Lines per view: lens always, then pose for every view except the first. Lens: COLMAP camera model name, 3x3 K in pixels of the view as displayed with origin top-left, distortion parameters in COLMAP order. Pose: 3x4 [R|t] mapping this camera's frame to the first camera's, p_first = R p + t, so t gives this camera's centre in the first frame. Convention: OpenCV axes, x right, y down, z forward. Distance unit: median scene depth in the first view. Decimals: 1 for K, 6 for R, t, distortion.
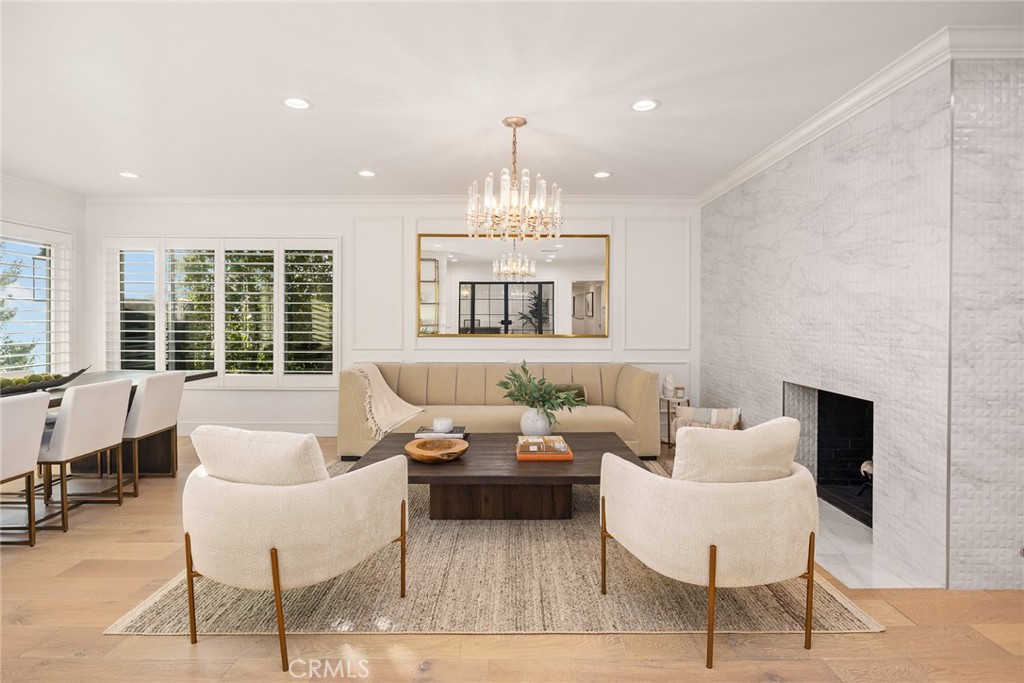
lens RADIAL K [[504.5, 0, 512.6], [0, 504.5, 323.3], [0, 0, 1]] dist [-0.001801, -0.000394]
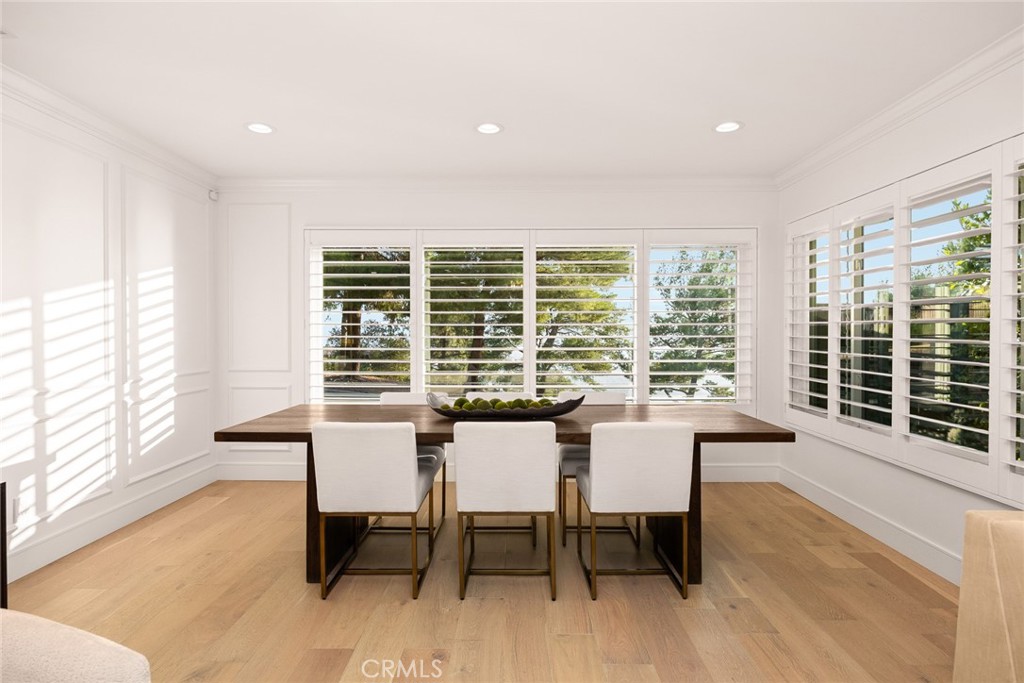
lens RADIAL K [[536.4, 0, 503.9], [0, 536.4, 338.8], [0, 0, 1]] dist [0.004492, 0.000124]
pose [[-0.022885, 0.011586, -0.999671, -0.014309], [-0.000386, 0.999933, 0.011598, -0.008514], [0.999738, 0.000652, -0.022879, 0.588531]]
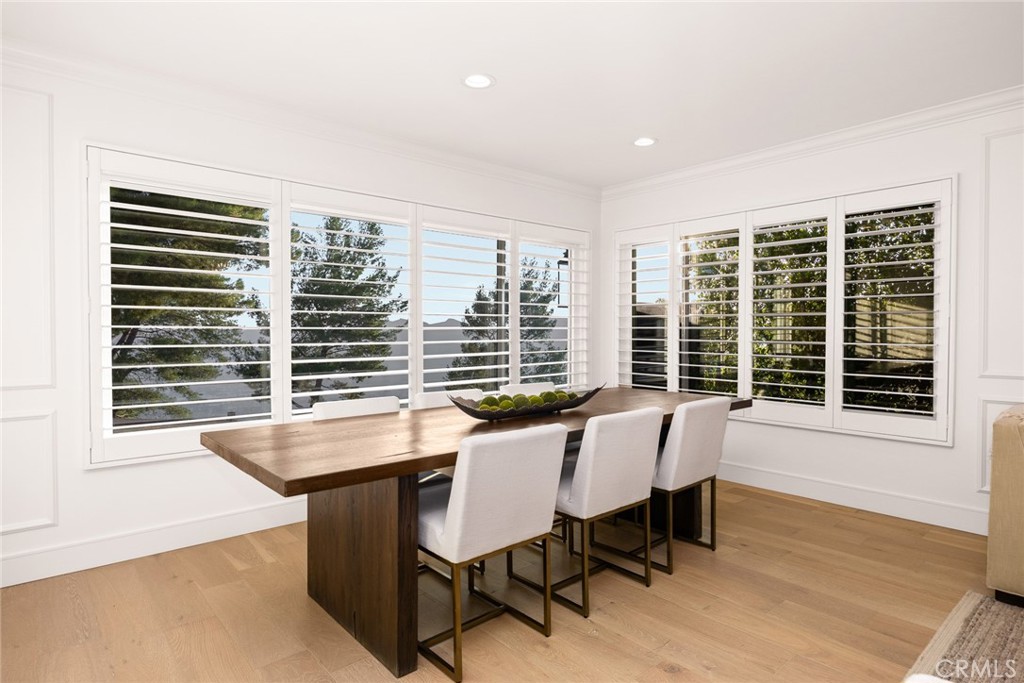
lens RADIAL K [[565.7, 0, 512.0], [0, 565.7, 341.5], [0, 0, 1]] dist [0.020630, 0.000296]
pose [[0.661582, 0.012776, -0.749764, -0.190059], [-0.000426, 0.999861, 0.016661, 0.003368], [0.749873, -0.010703, 0.661495, 0.208110]]
